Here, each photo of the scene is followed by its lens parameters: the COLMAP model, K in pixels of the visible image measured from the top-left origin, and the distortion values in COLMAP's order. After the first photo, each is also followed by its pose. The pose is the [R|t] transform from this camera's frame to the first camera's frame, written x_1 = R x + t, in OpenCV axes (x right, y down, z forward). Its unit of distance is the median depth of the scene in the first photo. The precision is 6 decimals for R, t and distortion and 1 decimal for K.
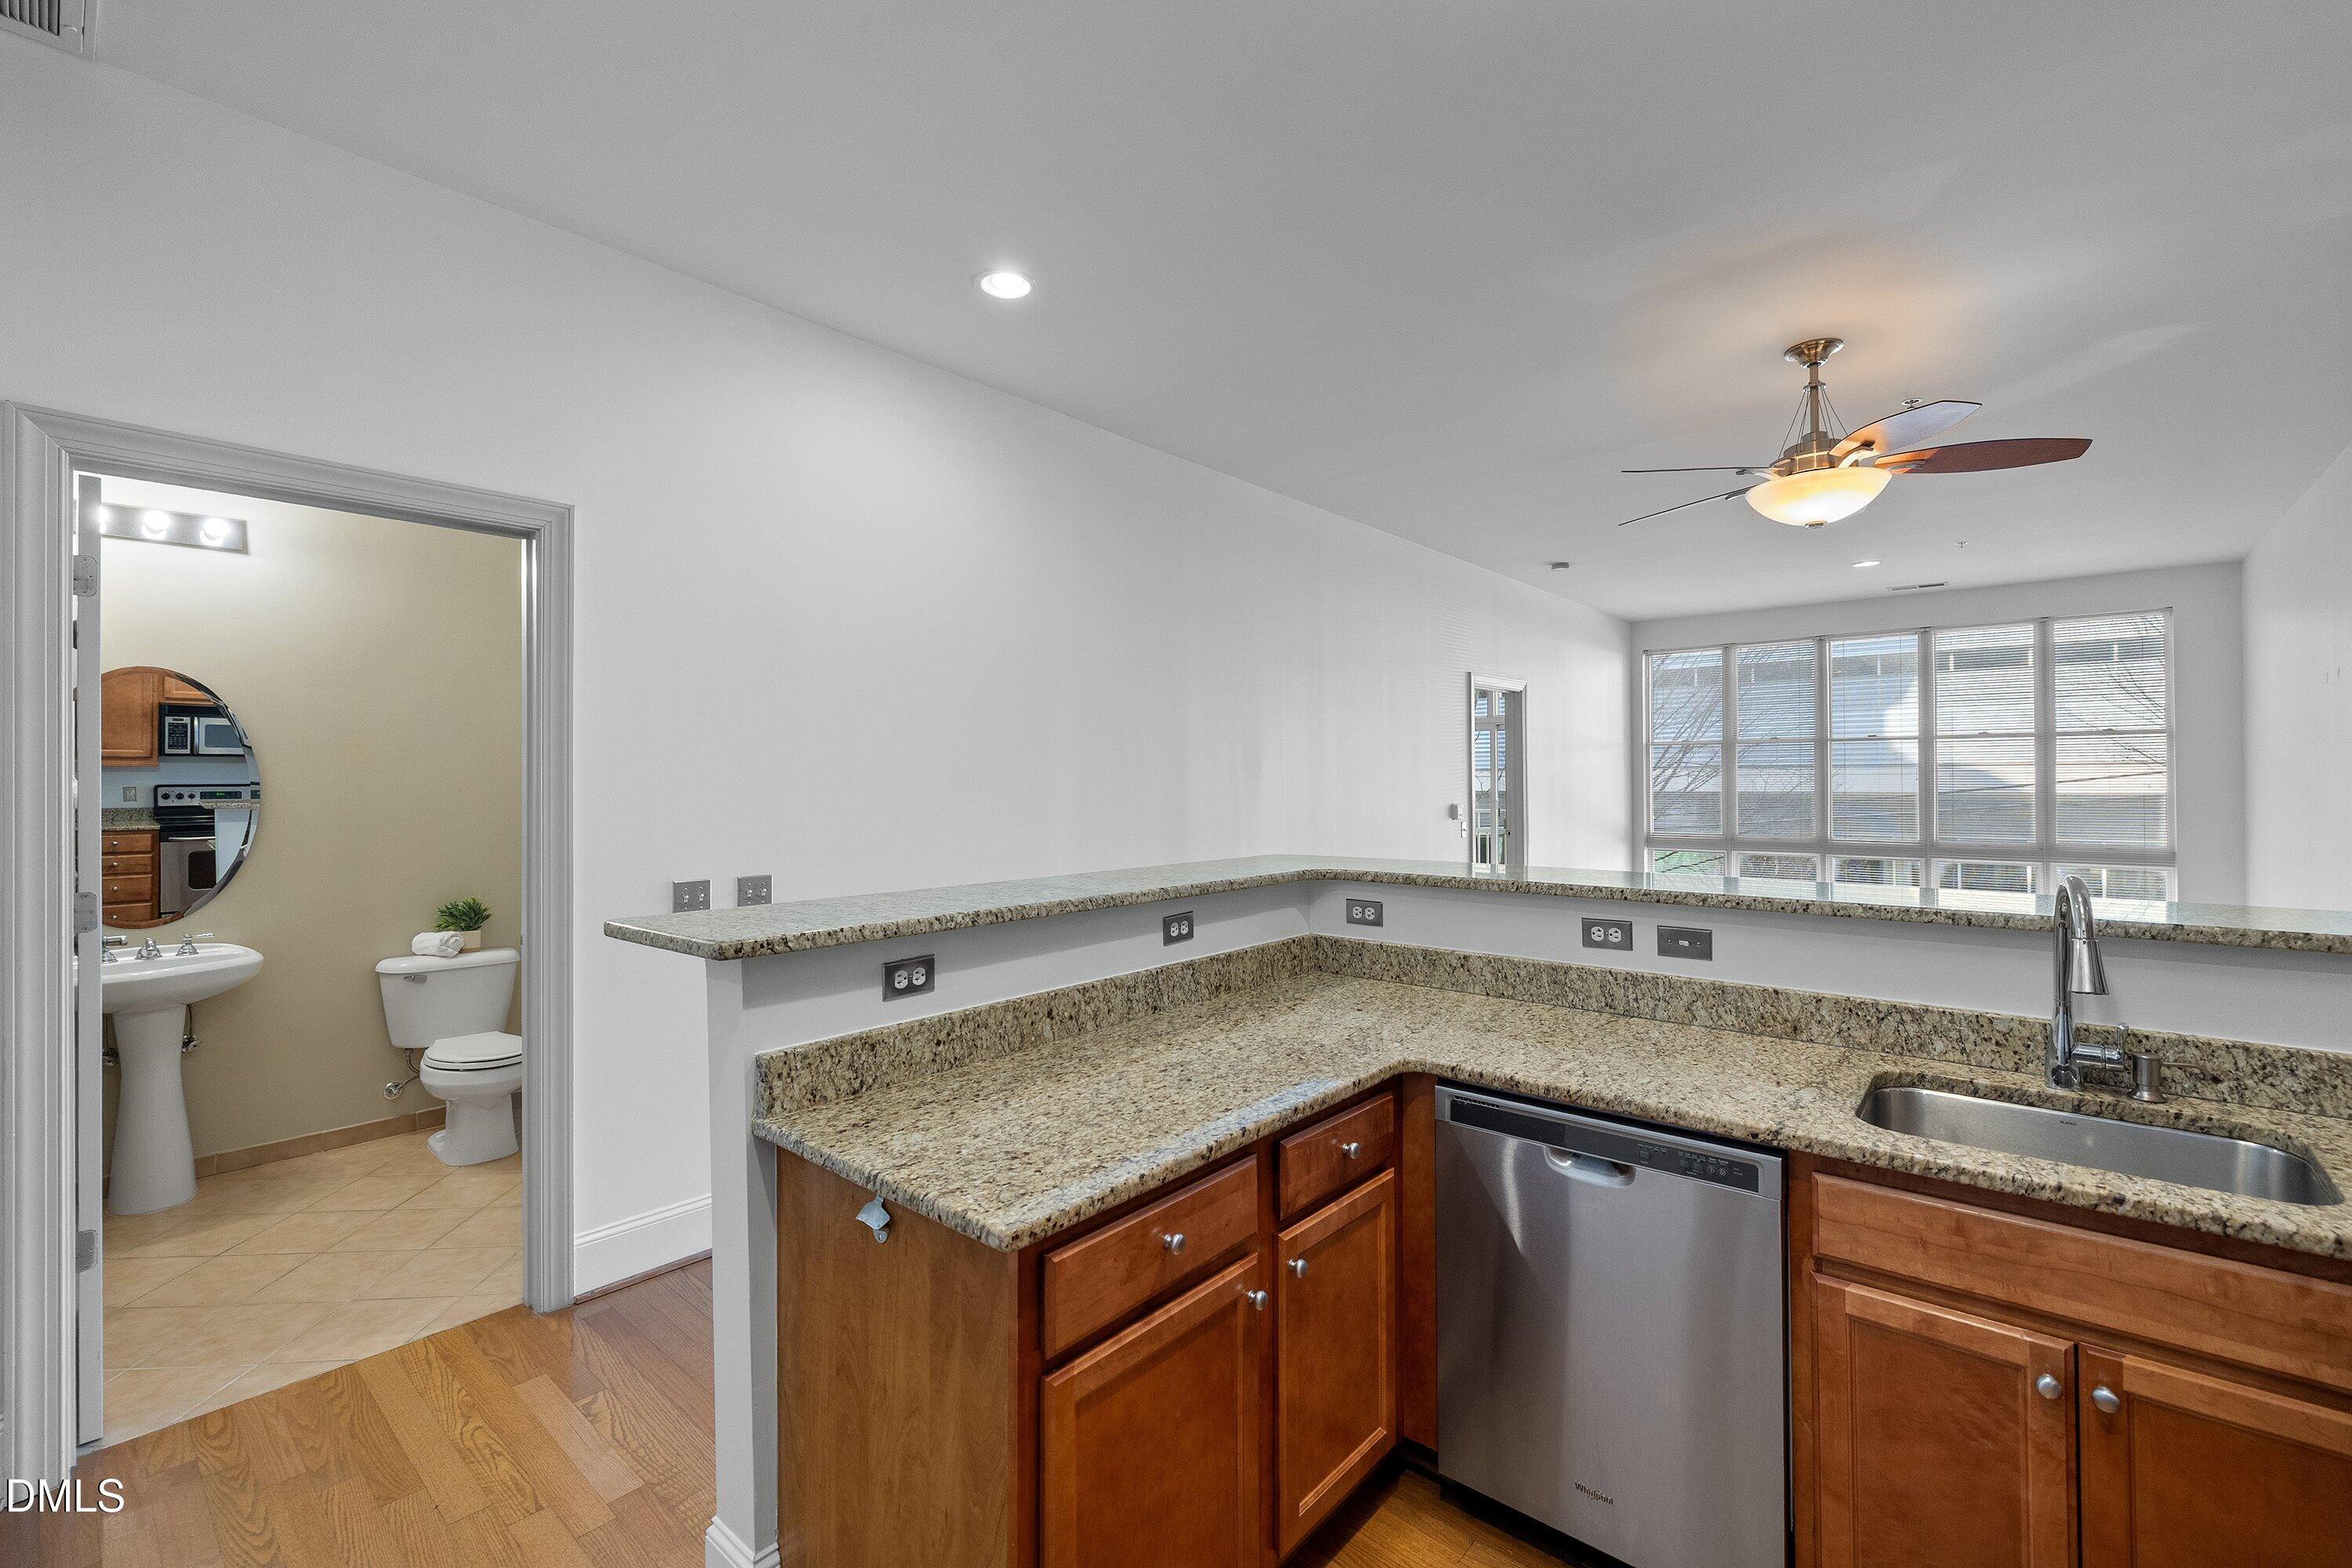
lens RADIAL K [[998.0, 0, 1162.8], [0, 998.0, 776.0], [0, 0, 1]] dist [0.000241, -0.001107]
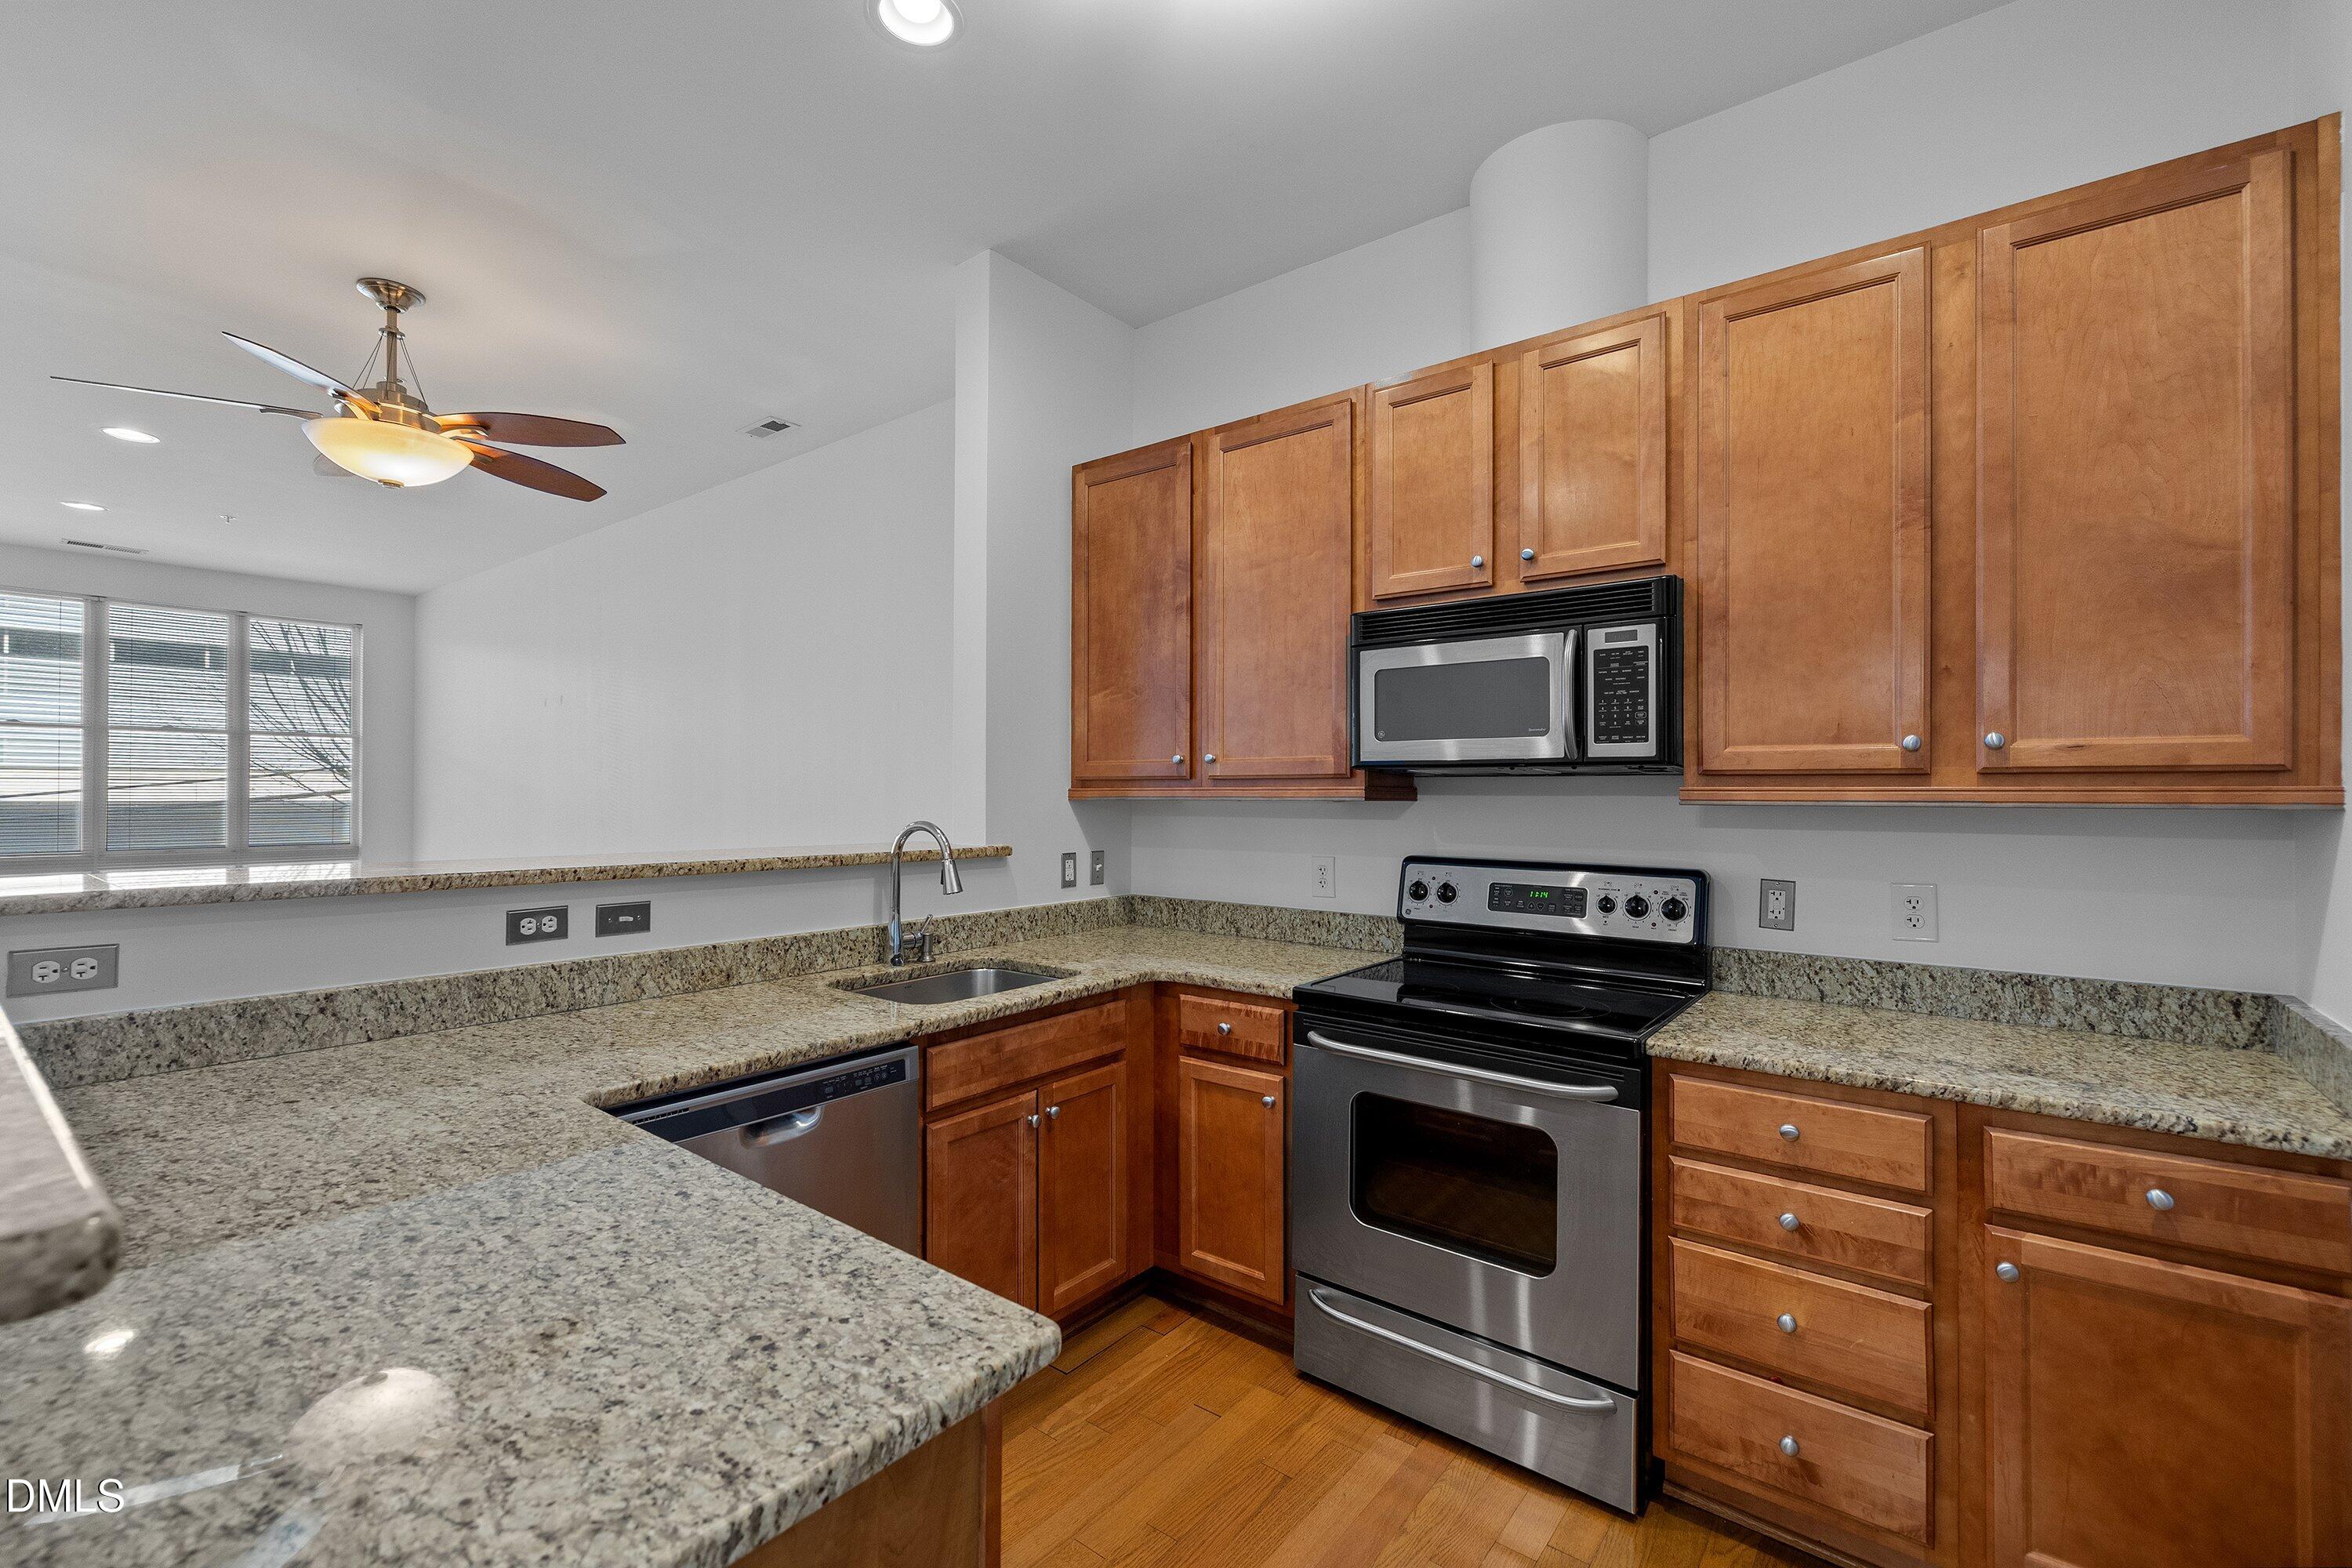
lens RADIAL K [[998.0, 0, 1177.9], [0, 998.0, 791.4], [0, 0, 1]] dist [0.000241, -0.001107]
pose [[-0.058159, 0.005967, 0.998290, -0.563644], [-0.008624, 0.999942, -0.006479, 0.054575], [-0.998270, -0.008986, -0.058104, 0.624088]]
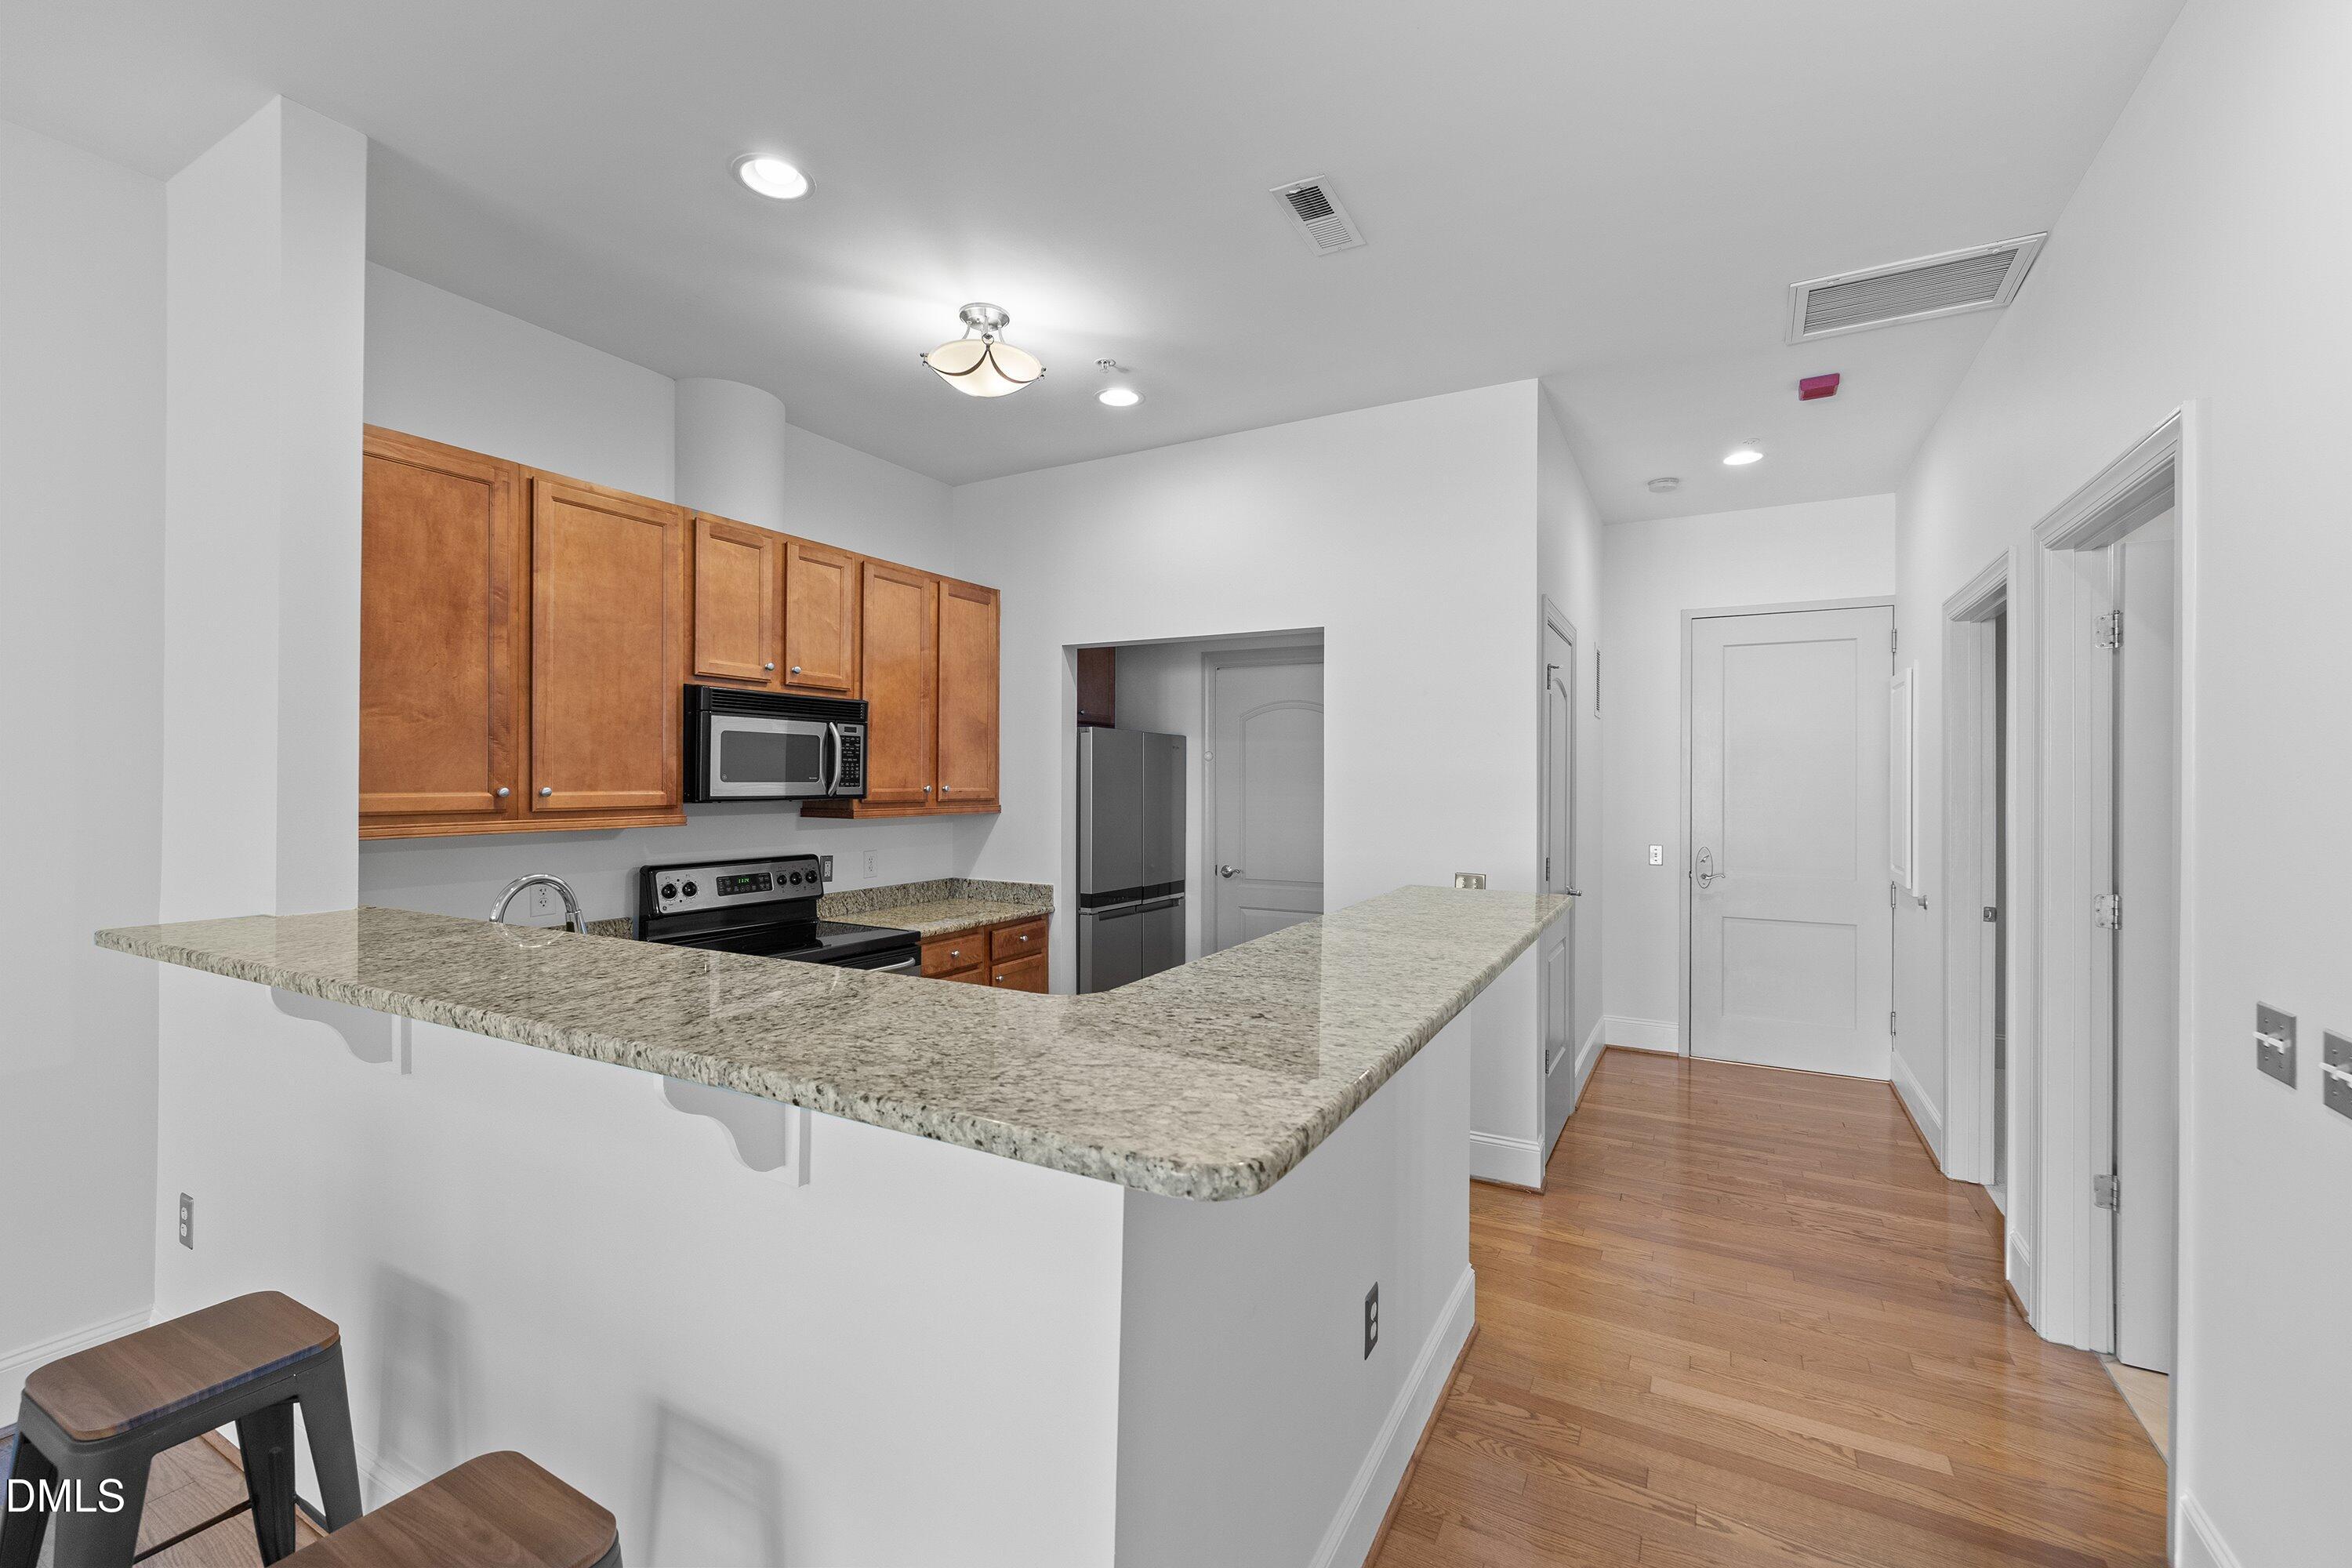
lens RADIAL K [[998.0, 0, 1176.0], [0, 998.0, 774.4], [0, 0, 1]] dist [0.000241, -0.001107]
pose [[-0.975433, -0.002361, -0.220284, 0.330330], [-0.000777, 0.999973, -0.007278, -0.023406], [0.220295, -0.006928, -0.975409, 2.252275]]
